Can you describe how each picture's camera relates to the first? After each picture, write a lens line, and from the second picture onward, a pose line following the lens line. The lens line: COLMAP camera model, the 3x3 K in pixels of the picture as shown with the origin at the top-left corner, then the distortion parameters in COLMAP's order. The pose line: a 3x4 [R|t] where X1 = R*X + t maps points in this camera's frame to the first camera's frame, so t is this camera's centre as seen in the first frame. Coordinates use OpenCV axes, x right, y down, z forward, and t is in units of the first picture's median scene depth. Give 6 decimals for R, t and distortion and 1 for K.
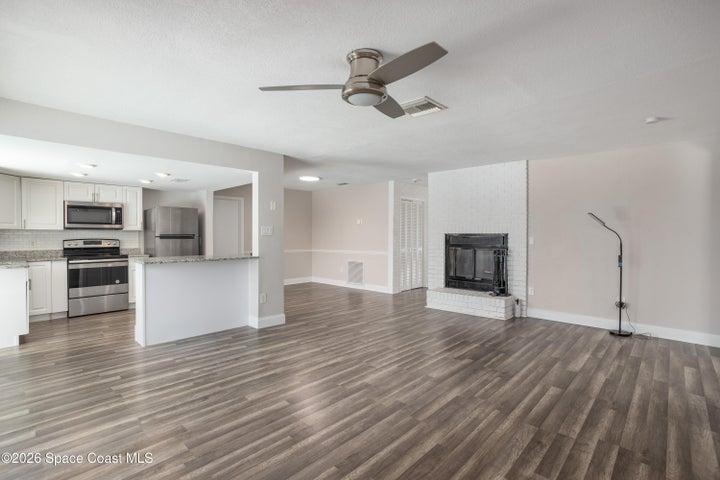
lens RADIAL K [[343.5, 0, 359.4], [0, 343.5, 233.0], [0, 0, 1]] dist [-0.000231, 0.001376]
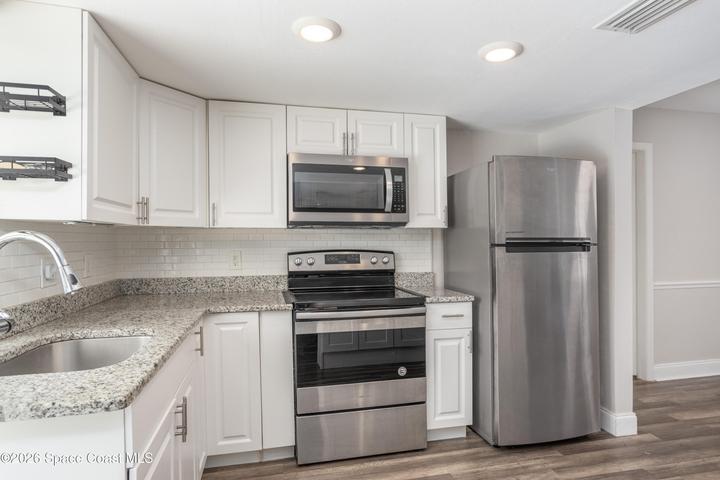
lens RADIAL K [[414.1, 0, 359.1], [0, 414.1, 240.3], [0, 0, 1]] dist [-0.003743, 0.000348]
pose [[0.838407, -0.000596, -0.545045, -0.503466], [0.006330, 0.999943, 0.008644, 0.001234], [0.545008, -0.010697, 0.838362, 0.612131]]
